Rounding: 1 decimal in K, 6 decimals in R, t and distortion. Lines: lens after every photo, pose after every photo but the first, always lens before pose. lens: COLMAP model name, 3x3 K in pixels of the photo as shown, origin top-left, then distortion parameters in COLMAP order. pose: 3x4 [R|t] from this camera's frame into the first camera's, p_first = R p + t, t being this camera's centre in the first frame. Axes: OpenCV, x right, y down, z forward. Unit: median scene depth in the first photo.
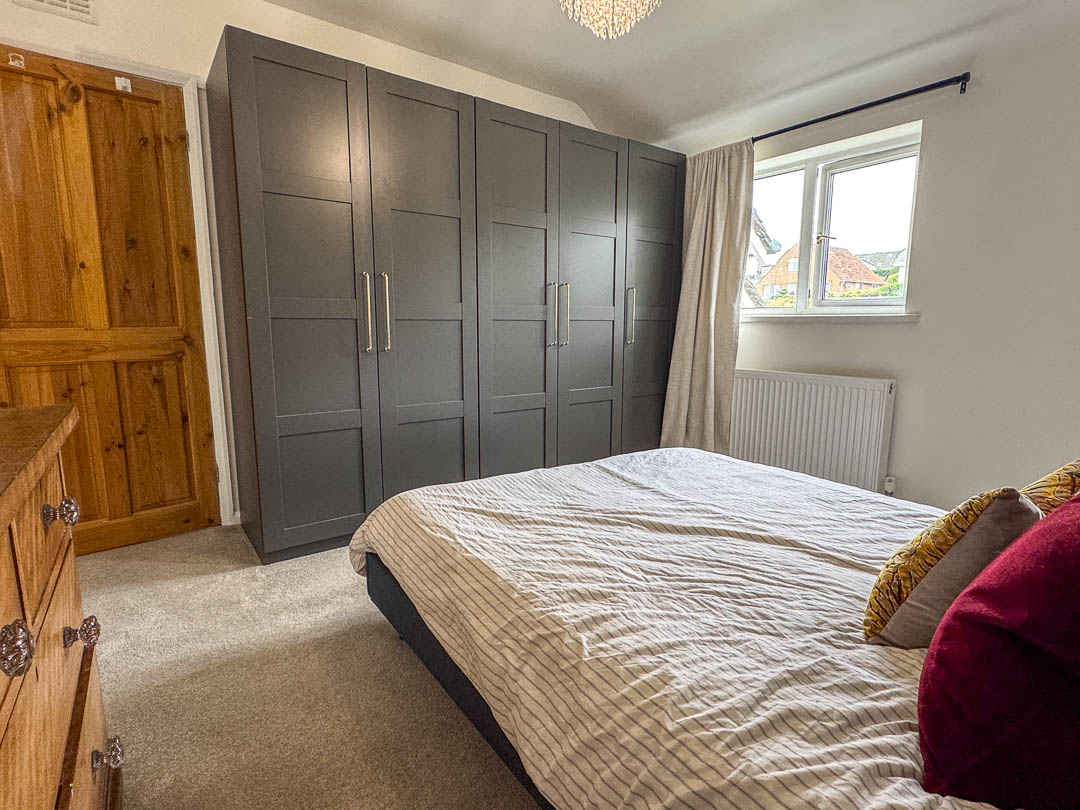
lens RADIAL K [[527.7, 0, 539.9], [0, 527.7, 401.2], [0, 0, 1]] dist [0.003436, 0.000473]
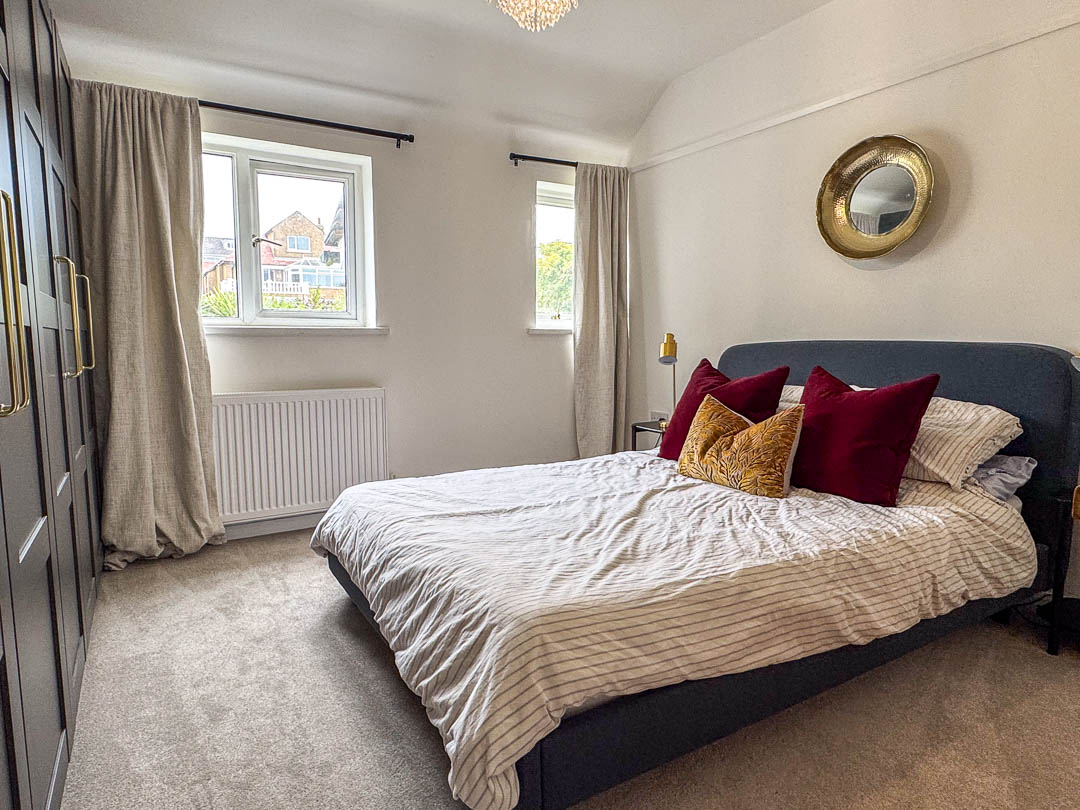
lens RADIAL K [[604.8, 0, 539.7], [0, 604.8, 404.2], [0, 0, 1]] dist [0.005710, 0.000029]
pose [[0.120917, -0.111764, 0.986351, -0.876099], [0.146072, 0.984828, 0.093685, -0.119949], [-0.981856, 0.132750, 0.135408, 0.822275]]
